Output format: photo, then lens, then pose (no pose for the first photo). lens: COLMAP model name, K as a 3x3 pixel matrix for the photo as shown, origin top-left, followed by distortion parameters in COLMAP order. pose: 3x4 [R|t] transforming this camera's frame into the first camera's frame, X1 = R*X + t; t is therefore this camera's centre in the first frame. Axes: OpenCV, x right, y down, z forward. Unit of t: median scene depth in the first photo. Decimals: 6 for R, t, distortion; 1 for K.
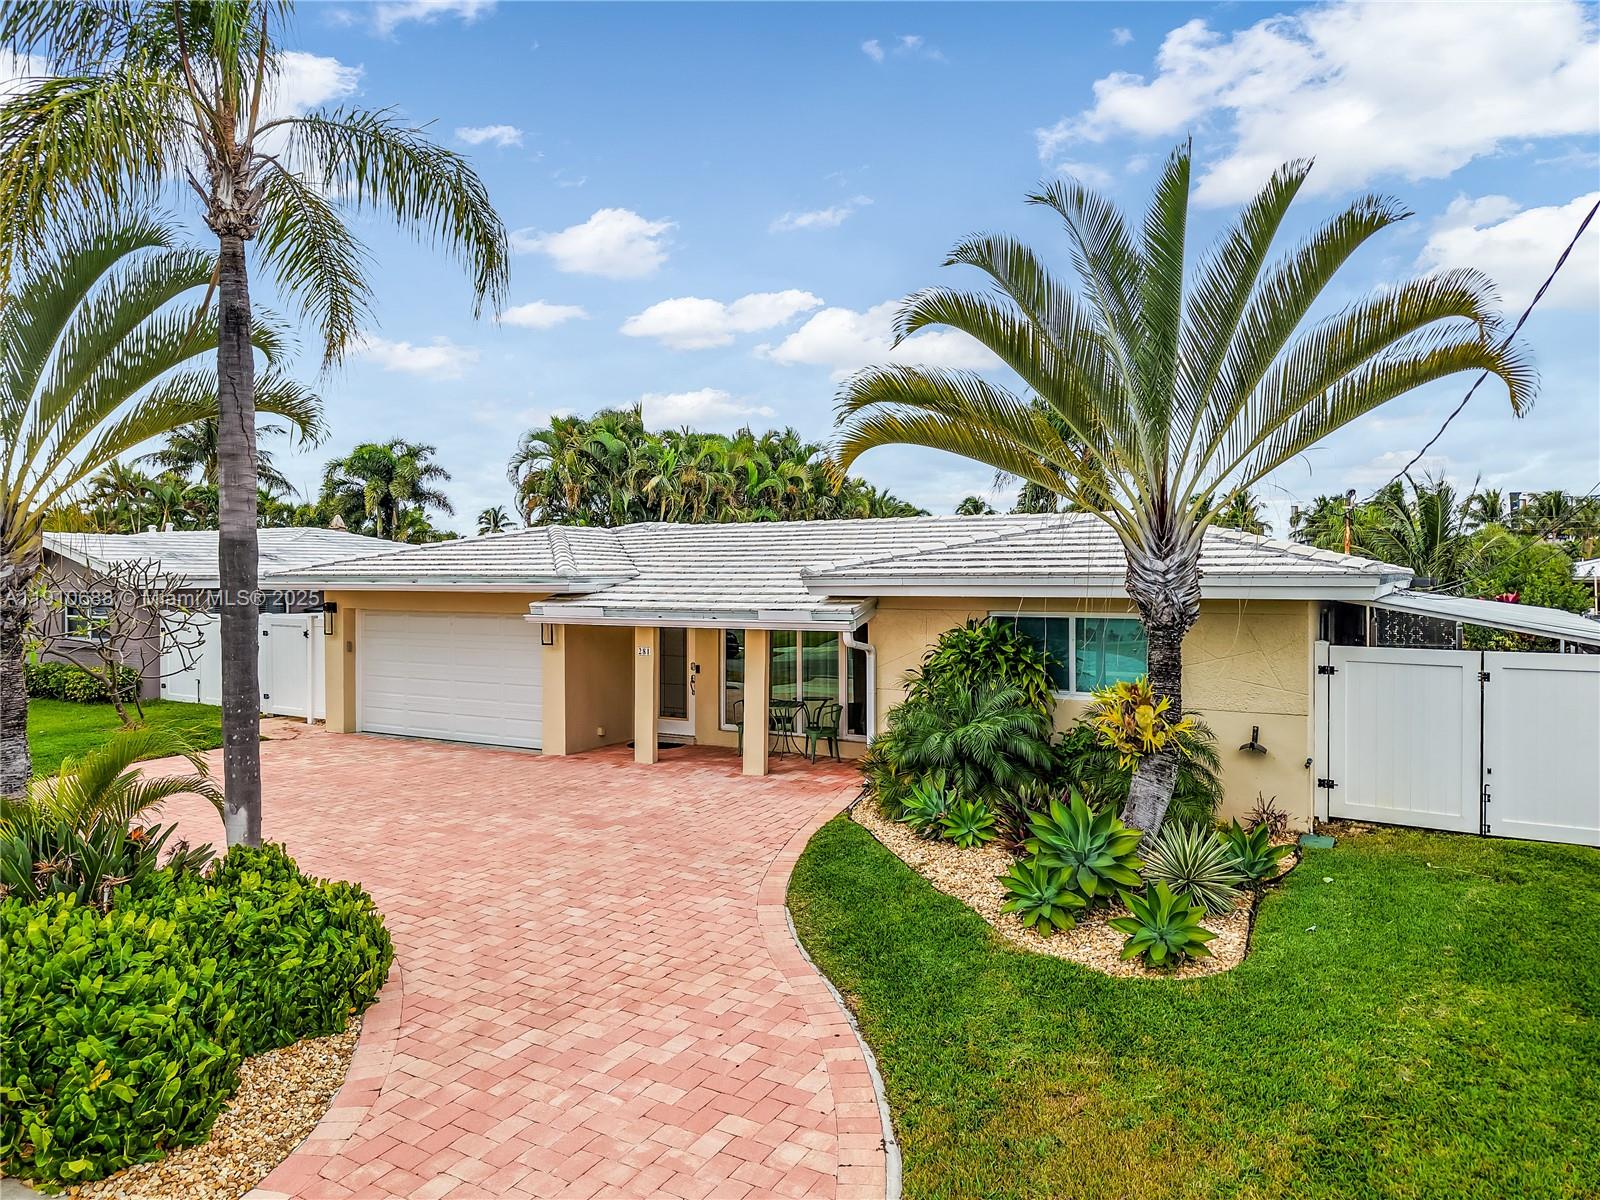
lens RADIAL K [[1088.0, 0, 796.4], [0, 1088.0, 621.2], [0, 0, 1]] dist [0.006078, -0.004033]
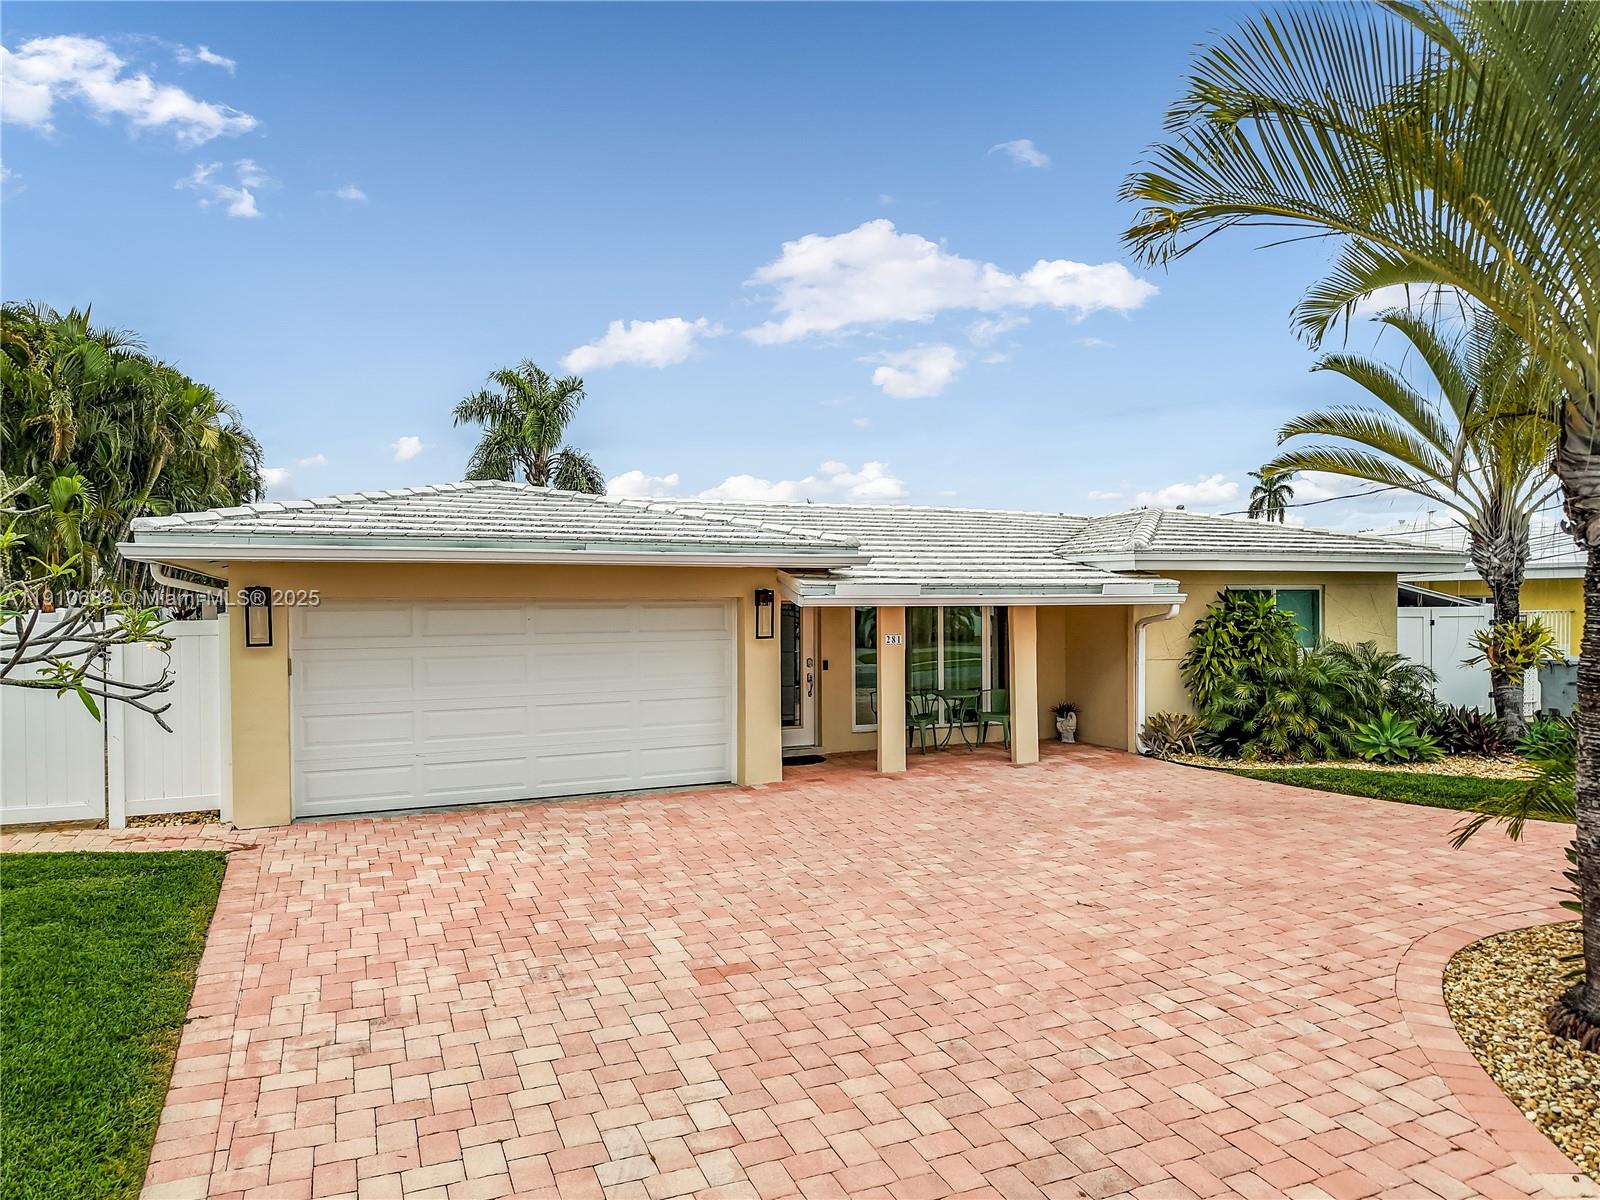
lens RADIAL K [[1088.0, 0, 796.4], [0, 1088.0, 621.2], [0, 0, 1]] dist [0.006078, -0.004033]
pose [[0.587425, -0.016977, 0.809101, -0.973494], [0.037593, 0.999273, -0.006325, 0.018699], [-0.808405, 0.034132, 0.587636, 0.638198]]
